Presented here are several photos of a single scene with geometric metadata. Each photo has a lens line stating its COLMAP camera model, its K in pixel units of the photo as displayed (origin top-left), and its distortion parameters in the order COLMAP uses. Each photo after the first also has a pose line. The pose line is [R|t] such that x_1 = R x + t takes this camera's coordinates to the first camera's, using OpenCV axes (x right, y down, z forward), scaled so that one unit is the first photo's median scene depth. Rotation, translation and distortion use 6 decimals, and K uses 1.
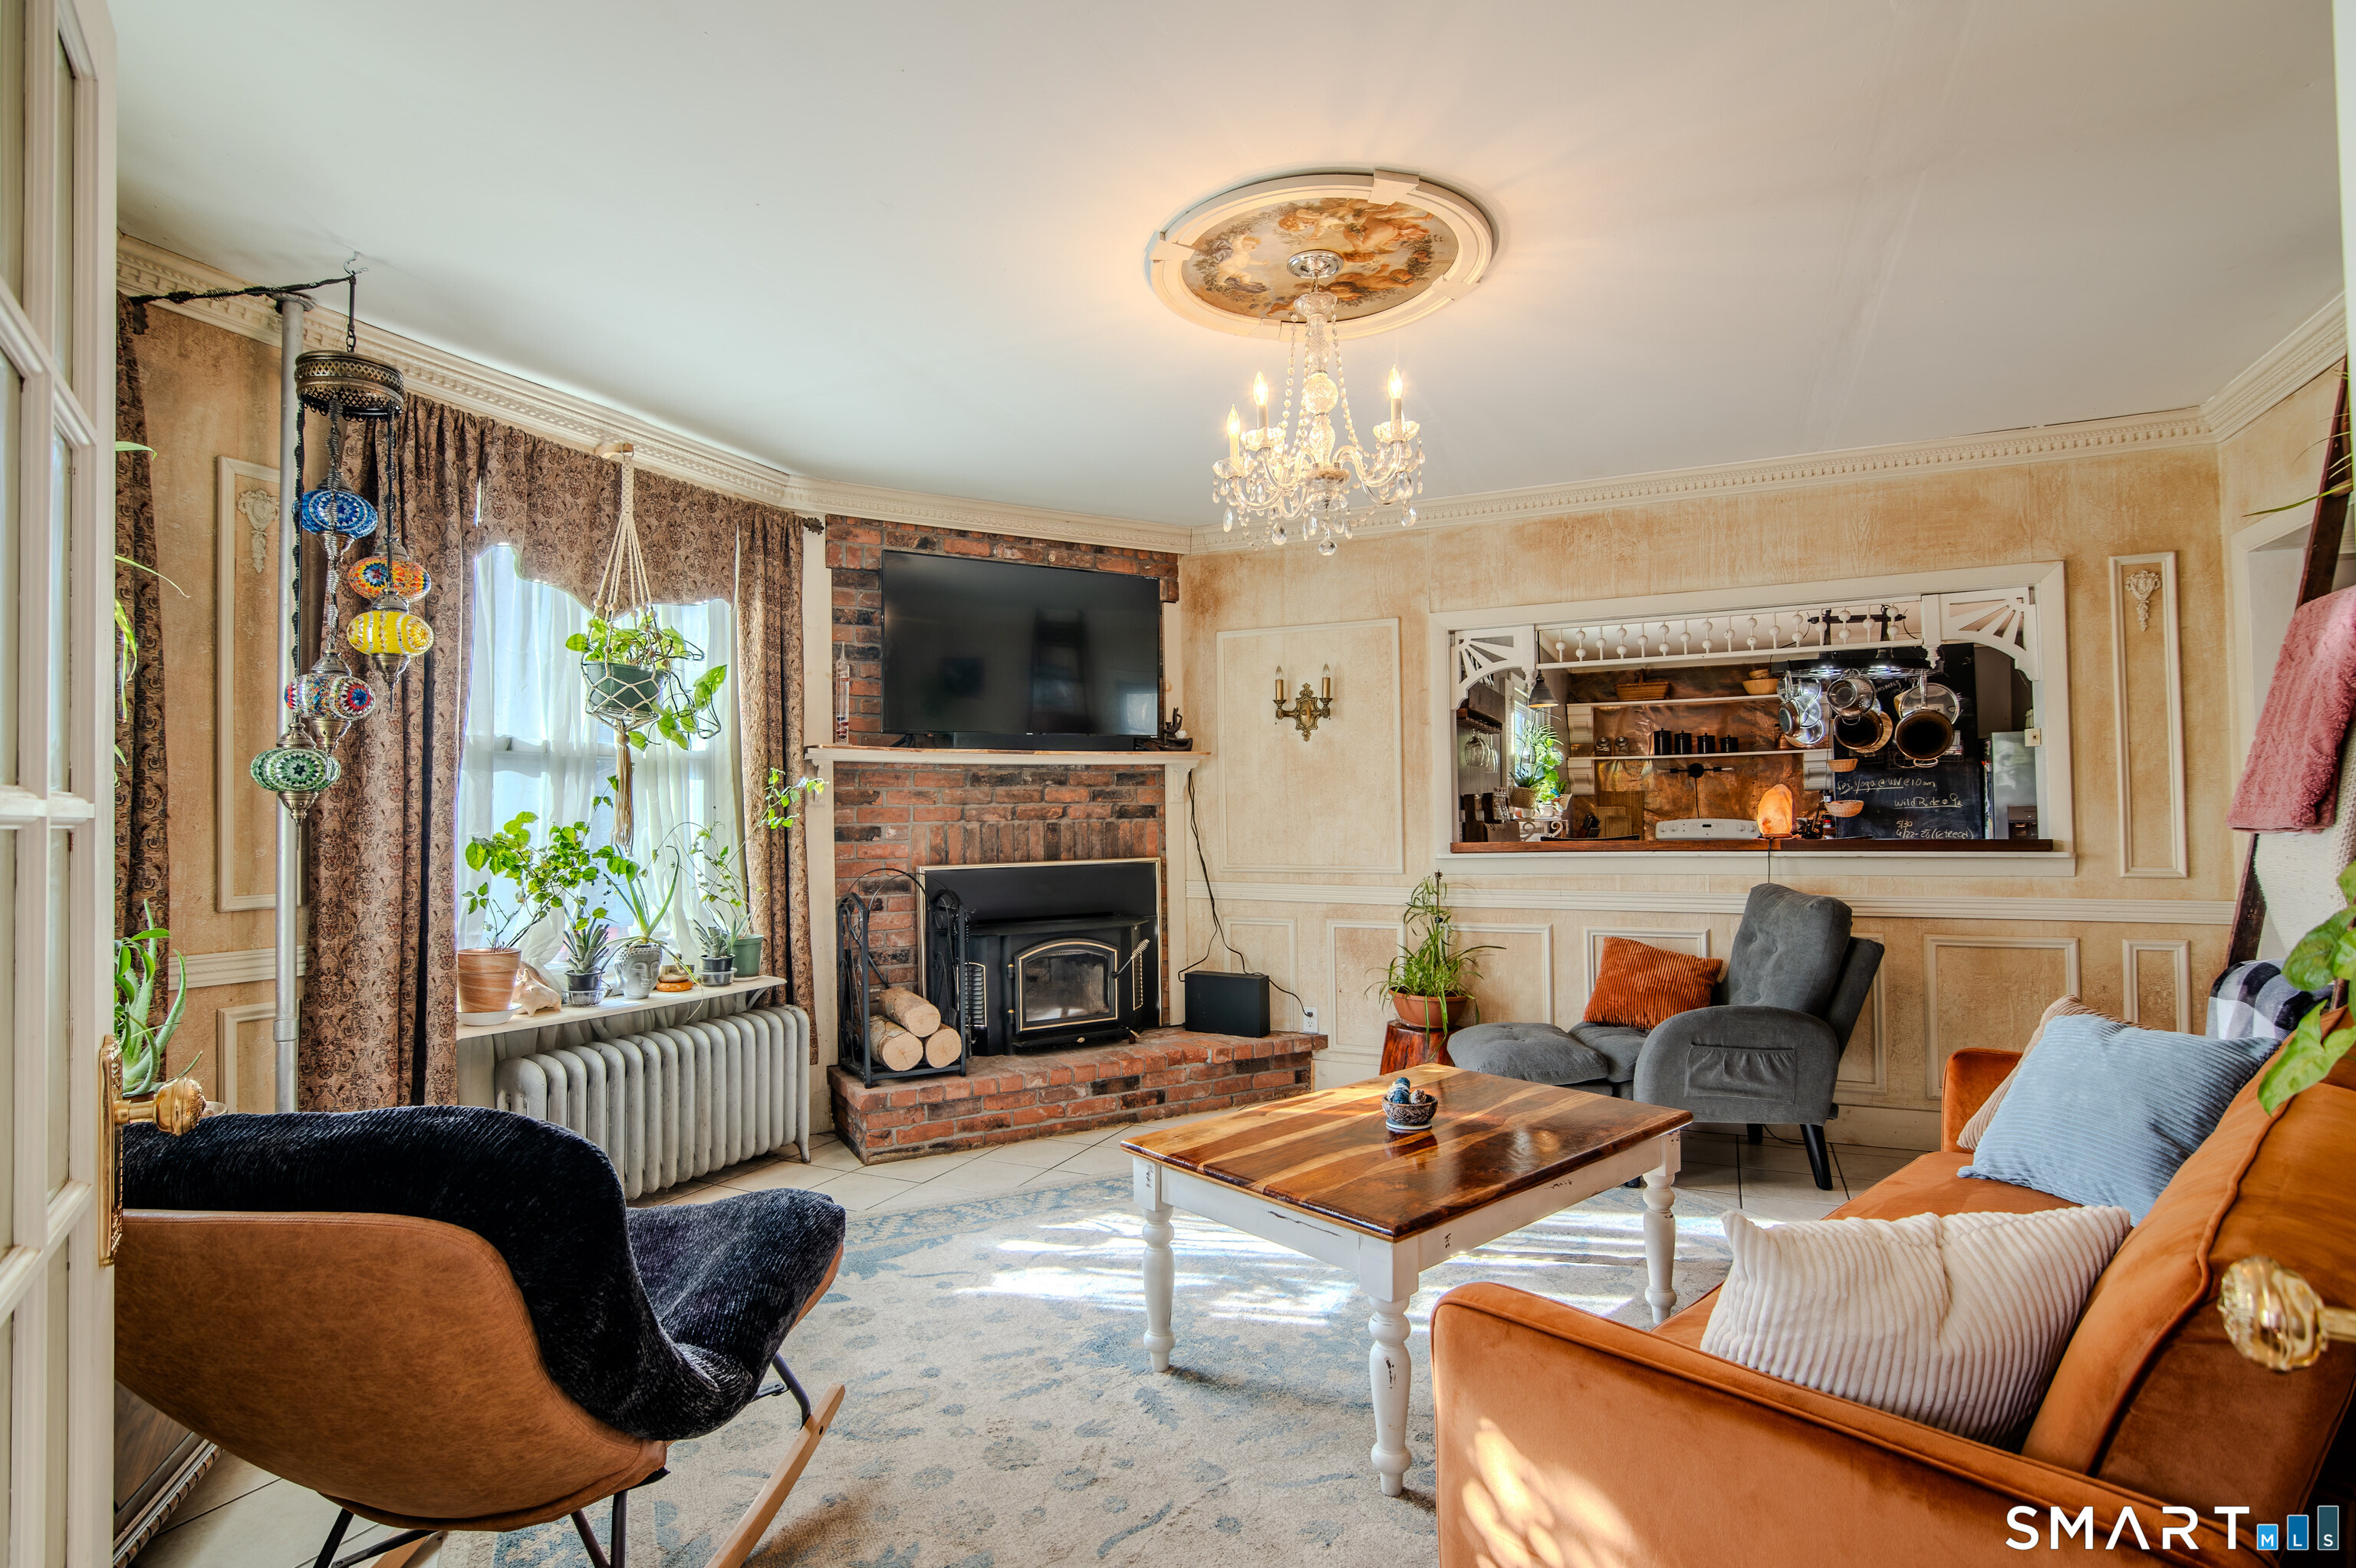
lens RADIAL K [[1142.5, 0, 1179.6], [0, 1142.5, 800.7], [0, 0, 1]] dist [-0.025241, -0.000807]
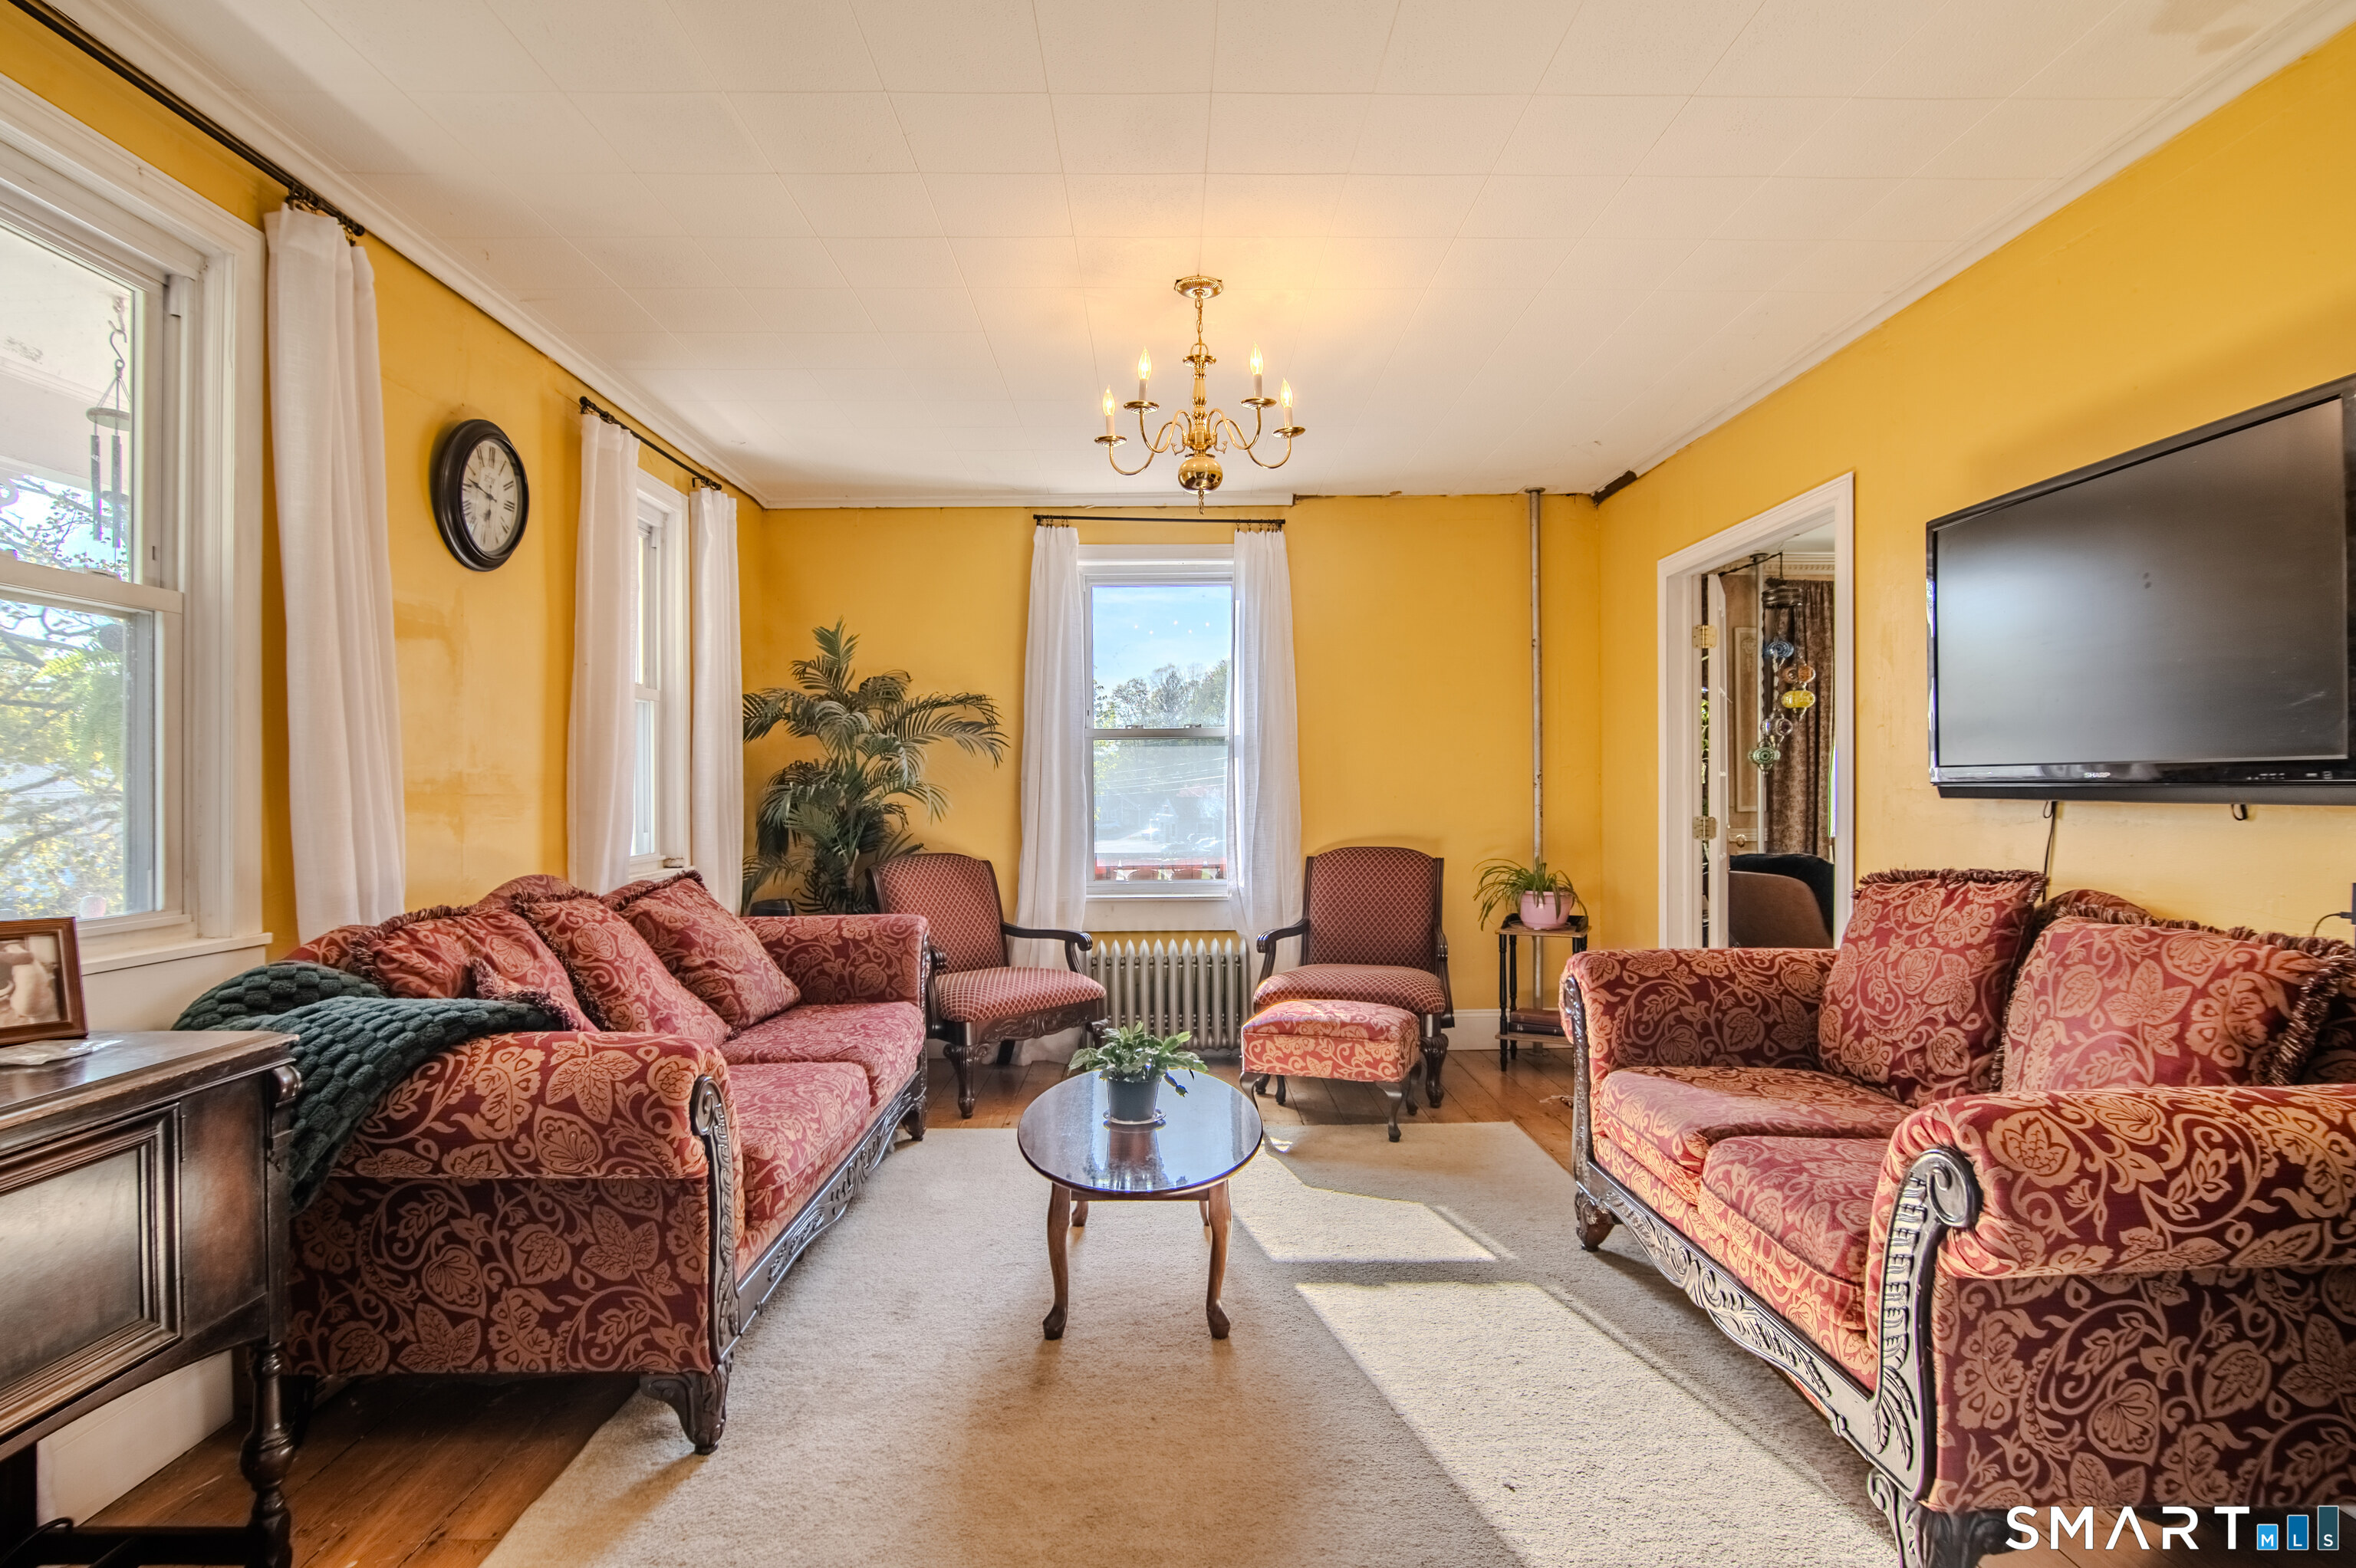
lens RADIAL K [[1142.5, 0, 1179.0], [0, 1142.5, 783.2], [0, 0, 1]] dist [-0.025241, -0.000807]
pose [[0.417819, 0.013863, -0.908425, 0.911695], [0.018033, 0.999560, 0.023548, -0.046182], [0.908351, -0.026220, 0.417385, -1.169316]]
